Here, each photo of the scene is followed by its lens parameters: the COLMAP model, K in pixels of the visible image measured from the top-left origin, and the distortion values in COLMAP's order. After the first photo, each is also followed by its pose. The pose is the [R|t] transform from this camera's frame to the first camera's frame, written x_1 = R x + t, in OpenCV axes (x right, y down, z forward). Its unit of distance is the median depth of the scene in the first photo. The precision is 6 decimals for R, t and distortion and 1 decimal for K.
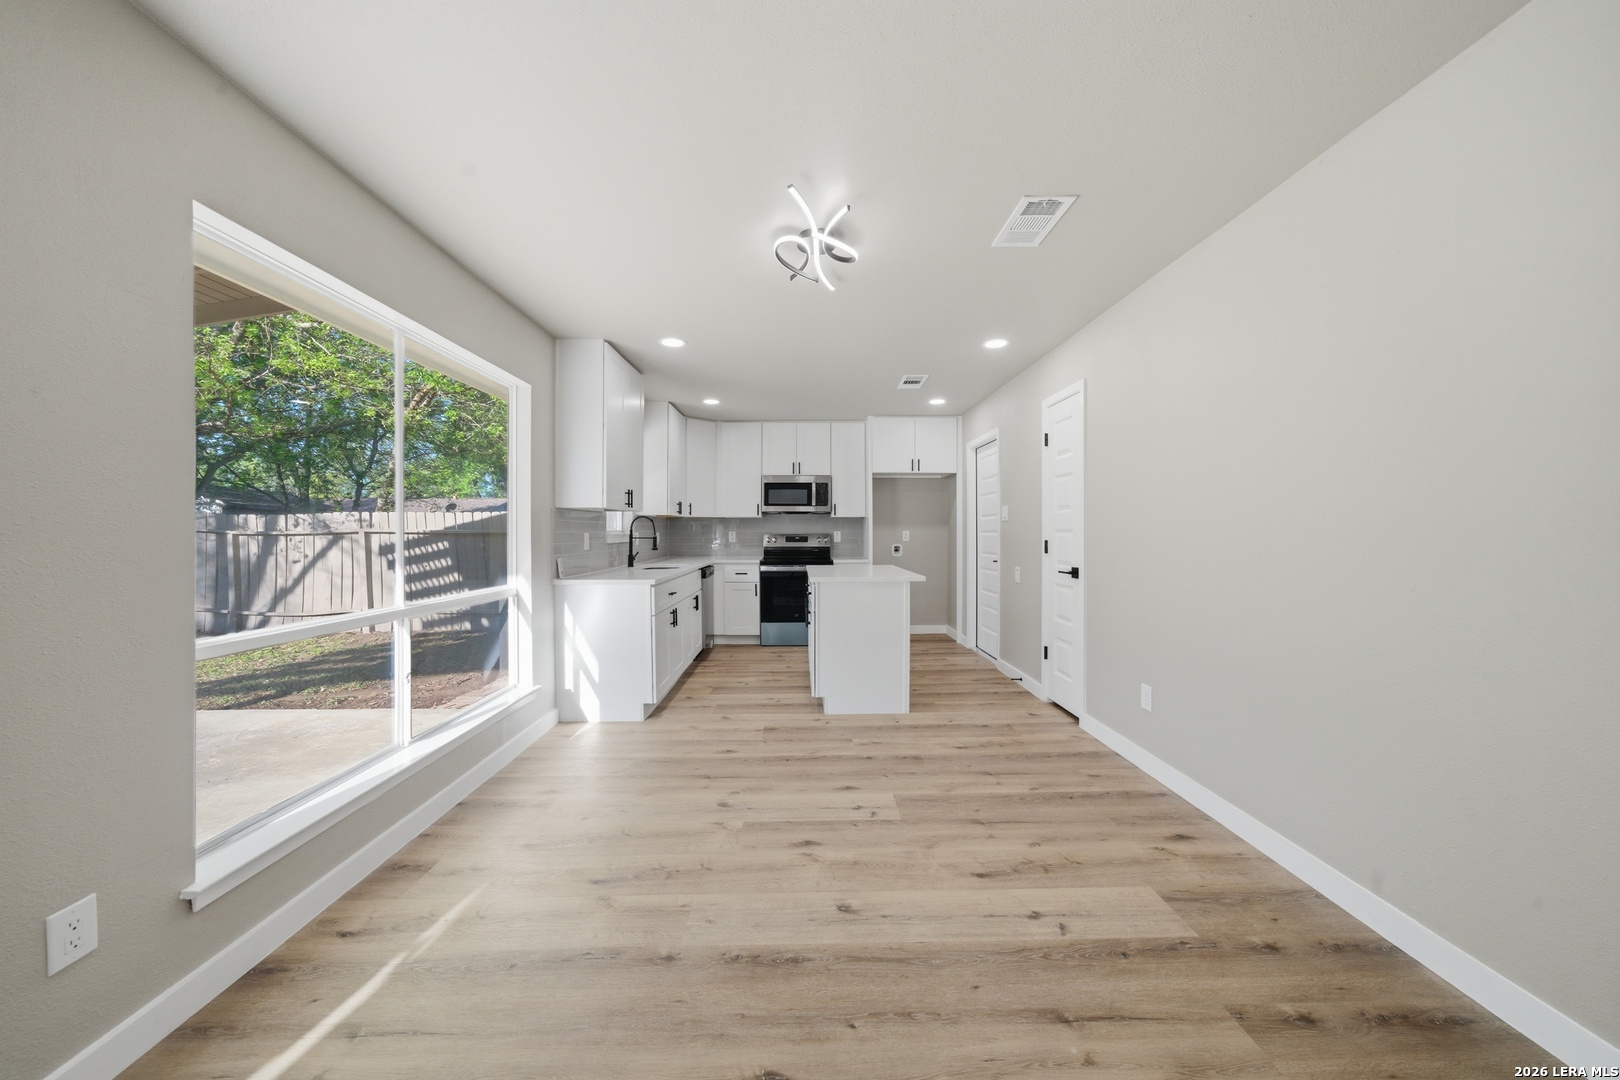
lens RADIAL K [[553.8, 0, 818.5], [0, 553.8, 534.1], [0, 0, 1]] dist [-0.004962, 0.000854]
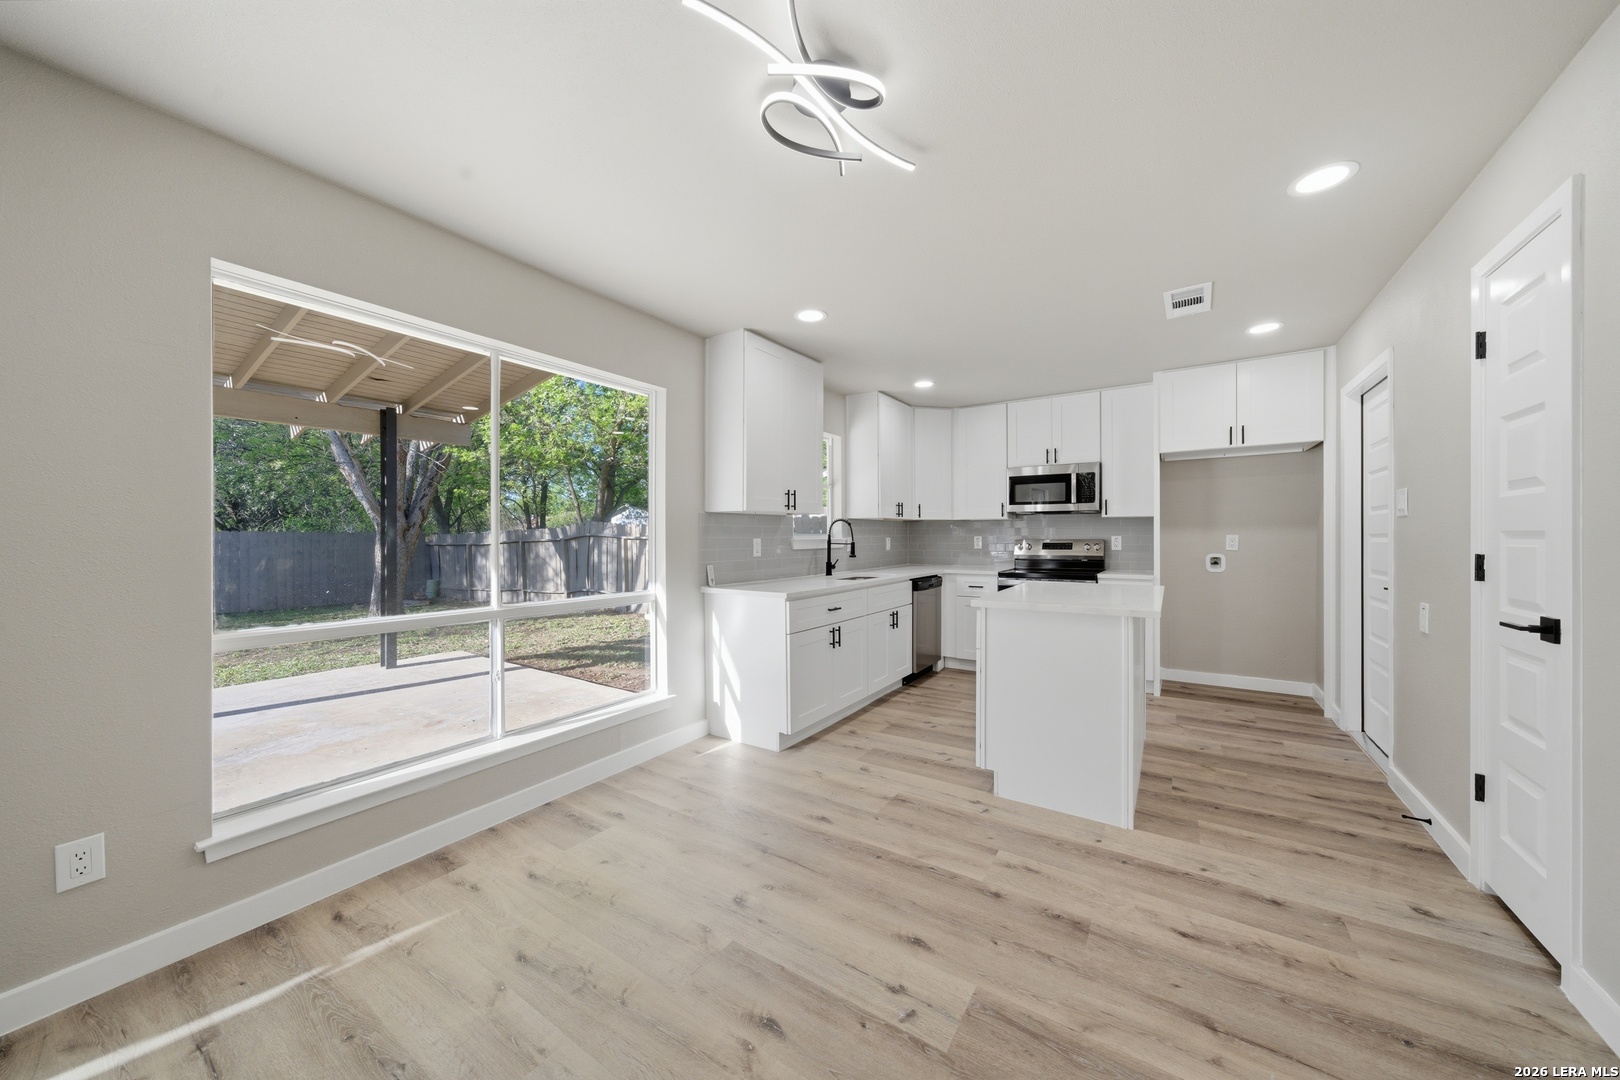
lens RADIAL K [[553.8, 0, 815.3], [0, 553.8, 538.4], [0, 0, 1]] dist [-0.004962, 0.000854]
pose [[0.819721, -0.000005, -0.572763, 0.183397], [-0.000265, 1.000000, -0.000387, -0.001813], [0.572763, 0.000469, 0.819721, 0.237410]]
